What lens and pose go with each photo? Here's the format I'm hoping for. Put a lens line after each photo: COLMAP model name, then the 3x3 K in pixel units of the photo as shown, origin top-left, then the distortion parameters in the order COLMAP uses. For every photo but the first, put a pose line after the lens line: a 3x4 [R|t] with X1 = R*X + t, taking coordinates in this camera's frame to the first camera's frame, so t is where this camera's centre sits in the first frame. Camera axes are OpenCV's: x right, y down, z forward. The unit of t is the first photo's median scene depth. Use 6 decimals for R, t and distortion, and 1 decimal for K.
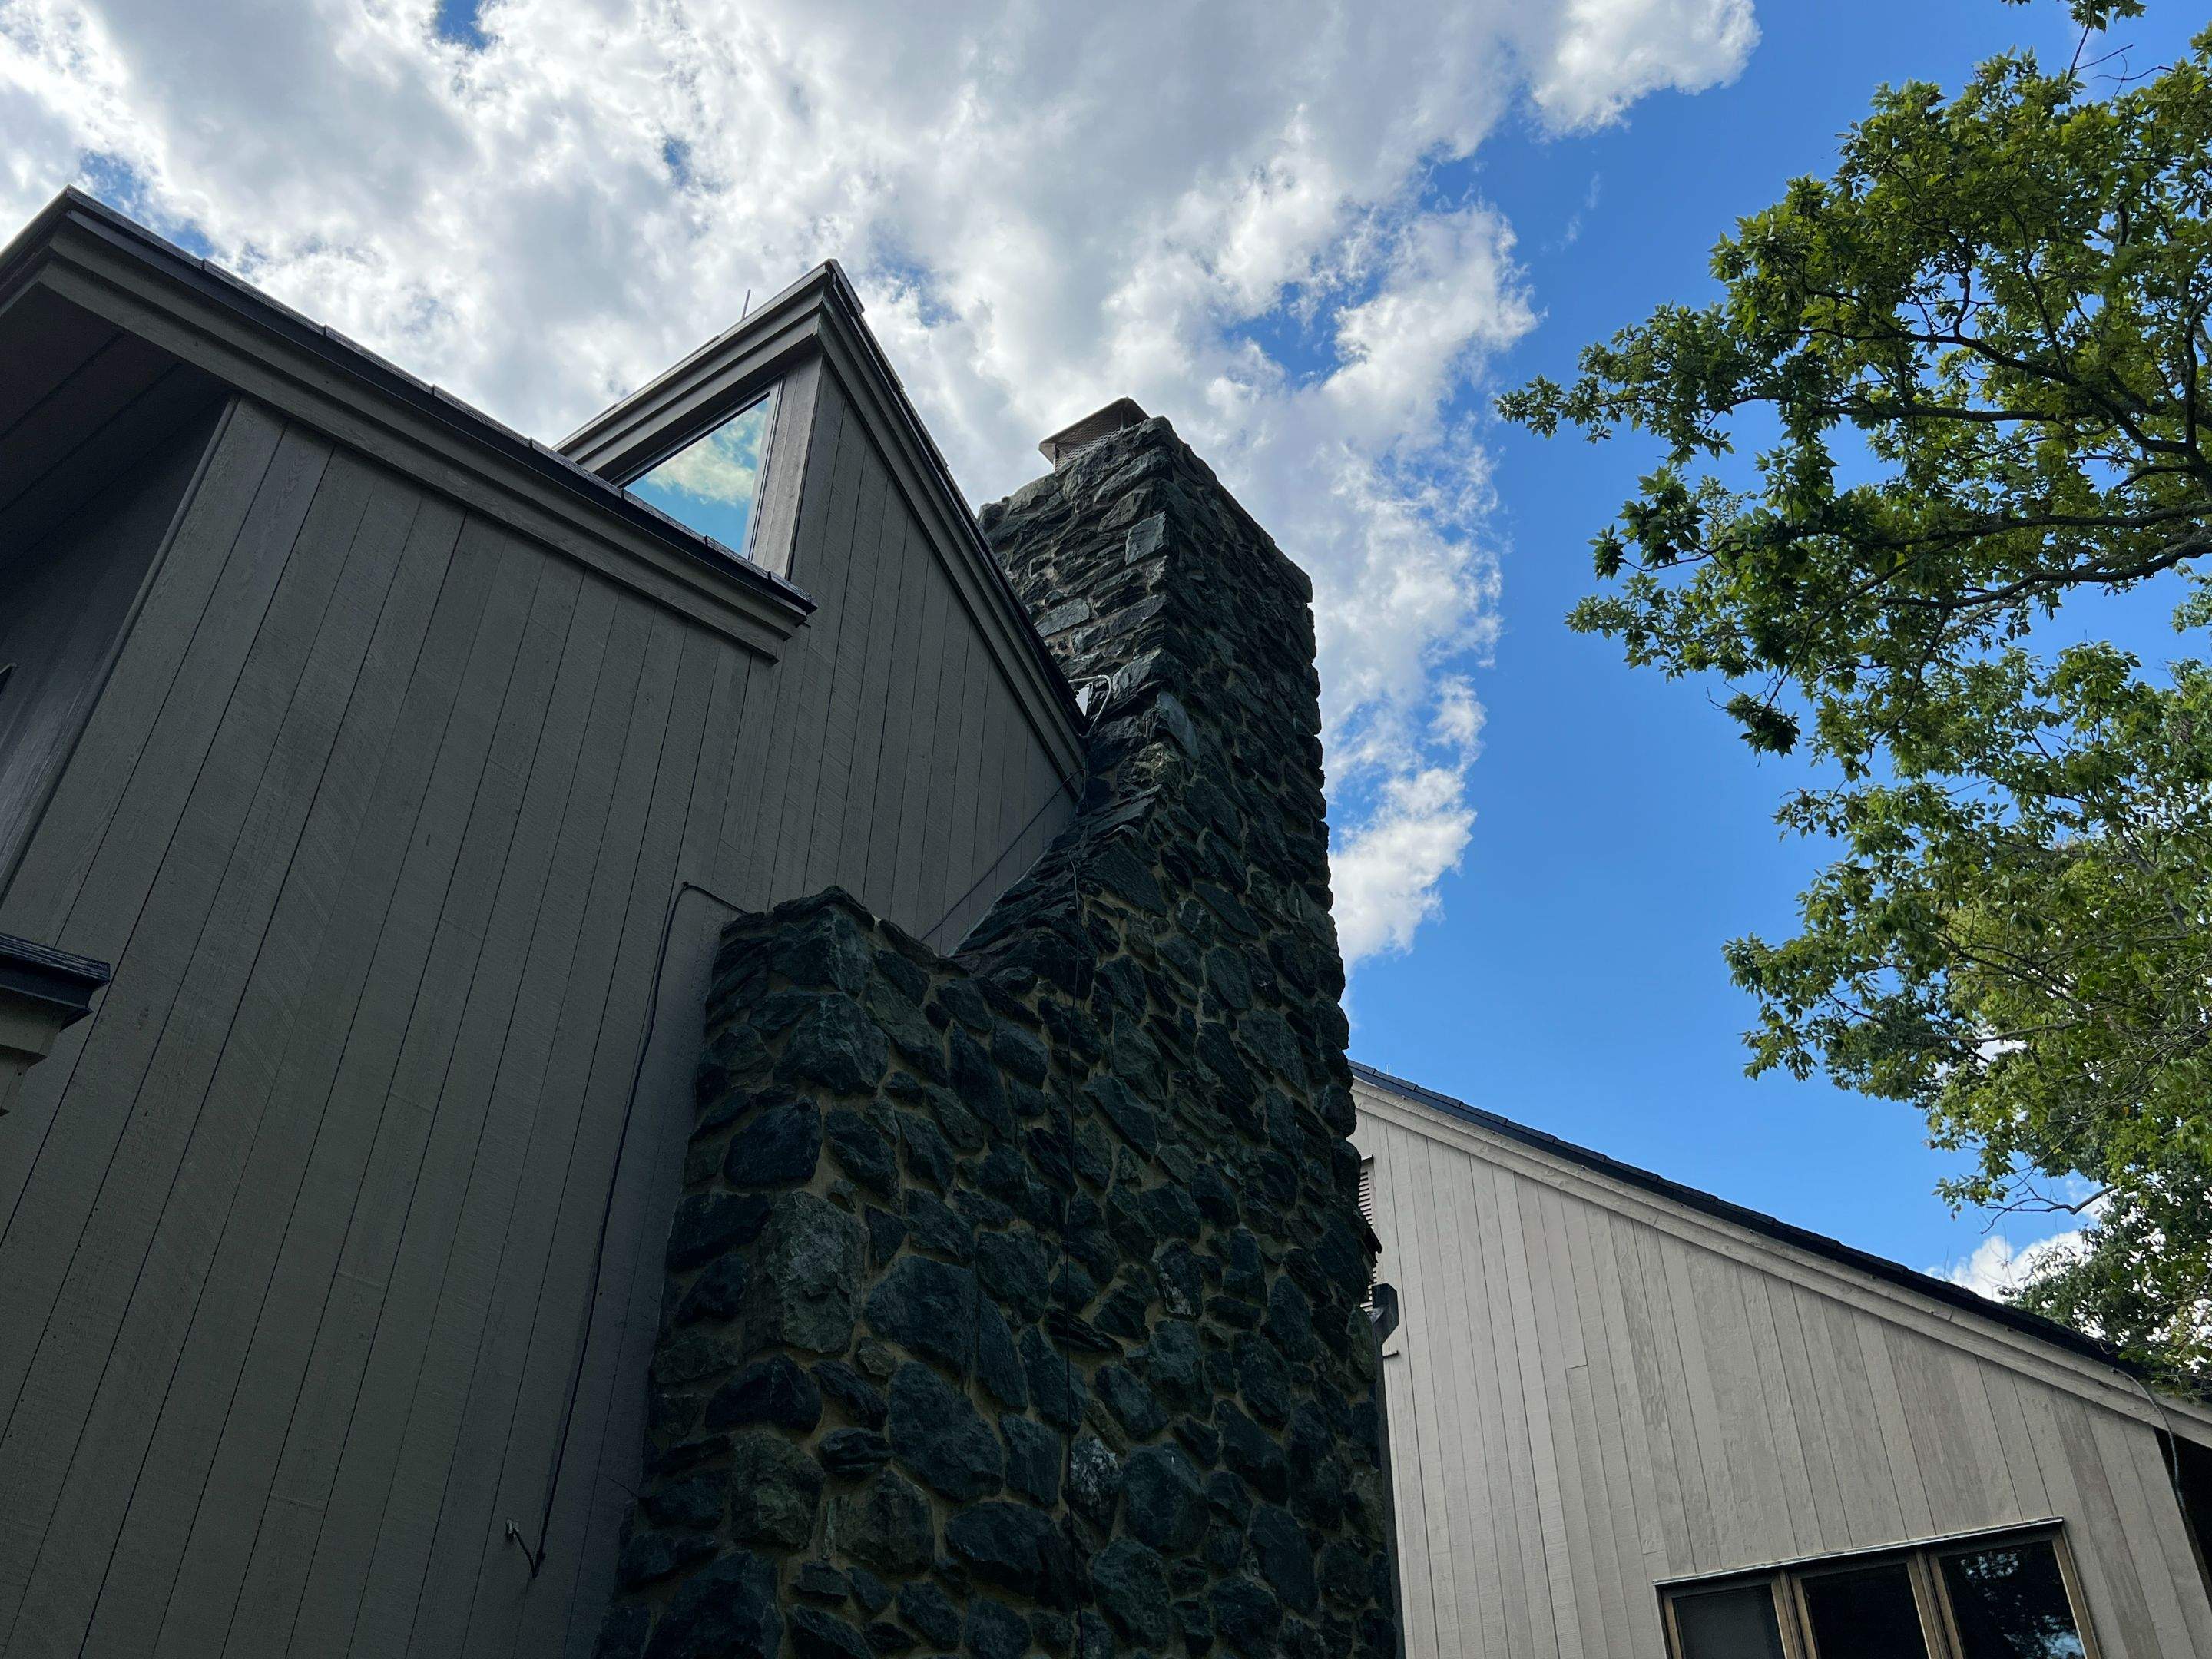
lens RADIAL K [[1795.2, 0, 1100.0], [0, 1795.2, 828.6], [0, 0, 1]] dist [0.046732, -0.067262]
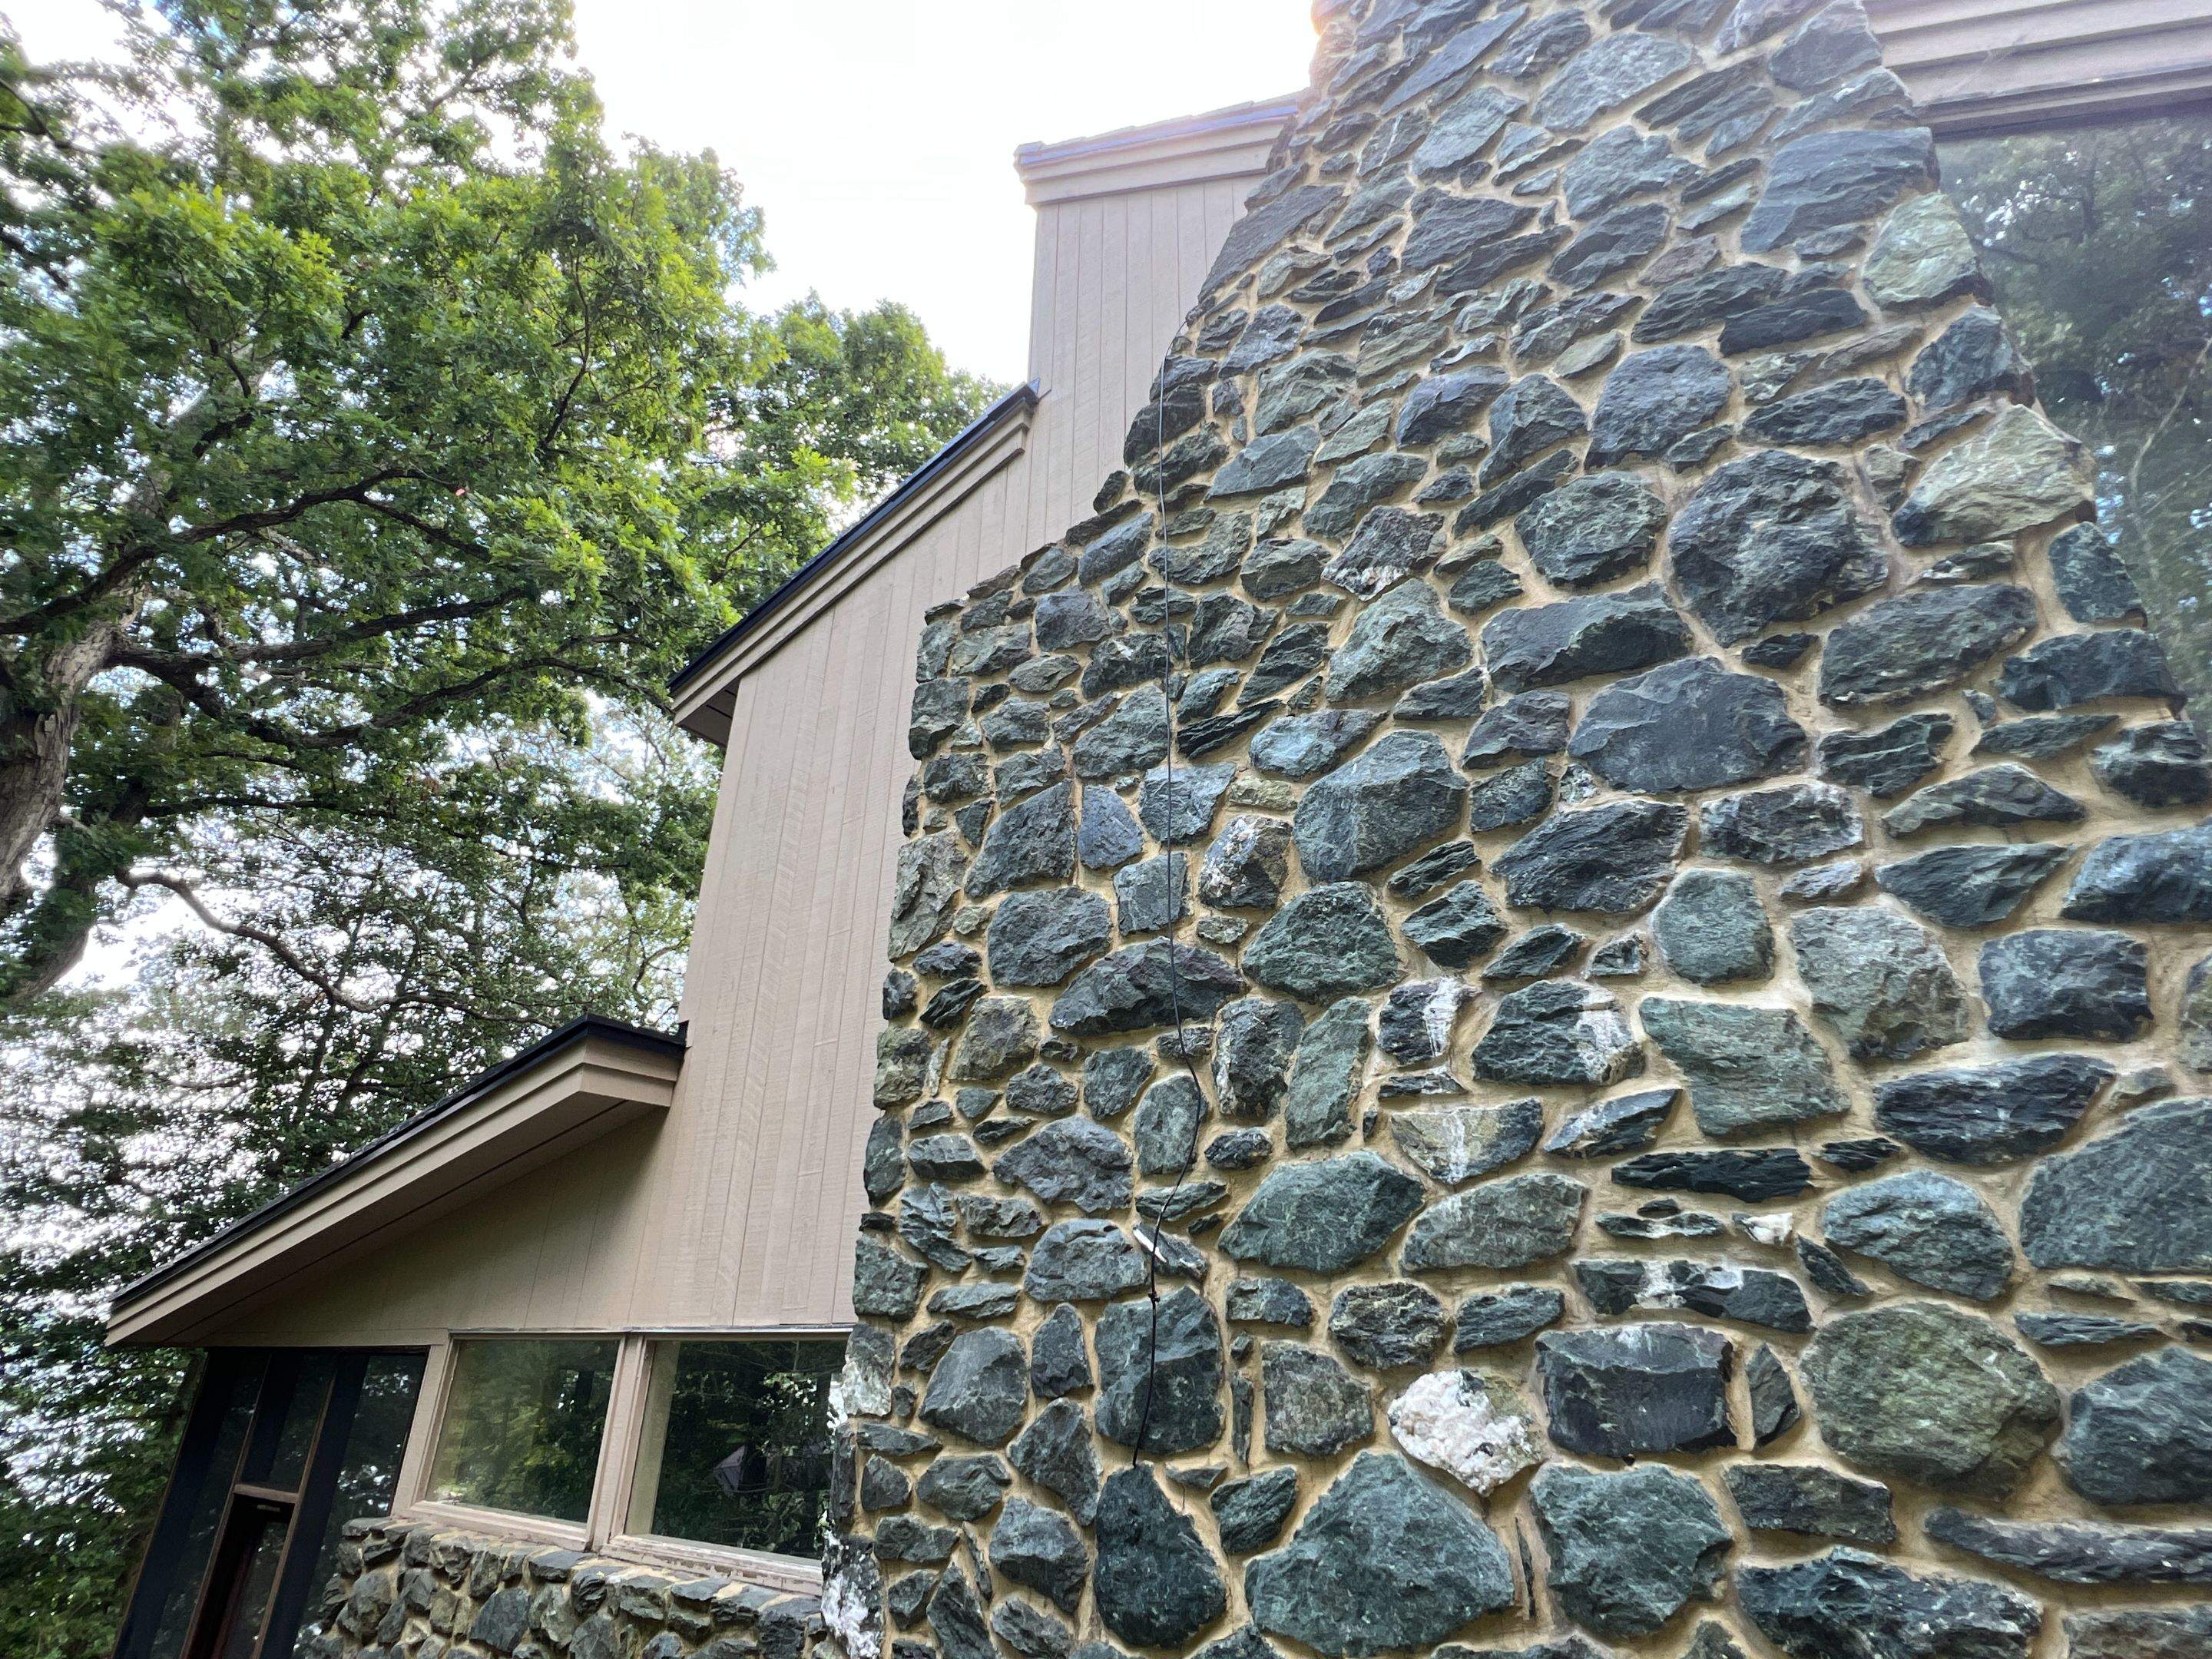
lens RADIAL K [[1129.6, 0, 1103.8], [0, 1129.6, 826.8], [0, 0, 1]] dist [-0.006055, 0.002321]
pose [[-0.013815, -0.451579, -0.892124, 0.470305], [0.599971, 0.710005, -0.368684, 0.483638], [0.799902, -0.540342, 0.261126, 0.768282]]
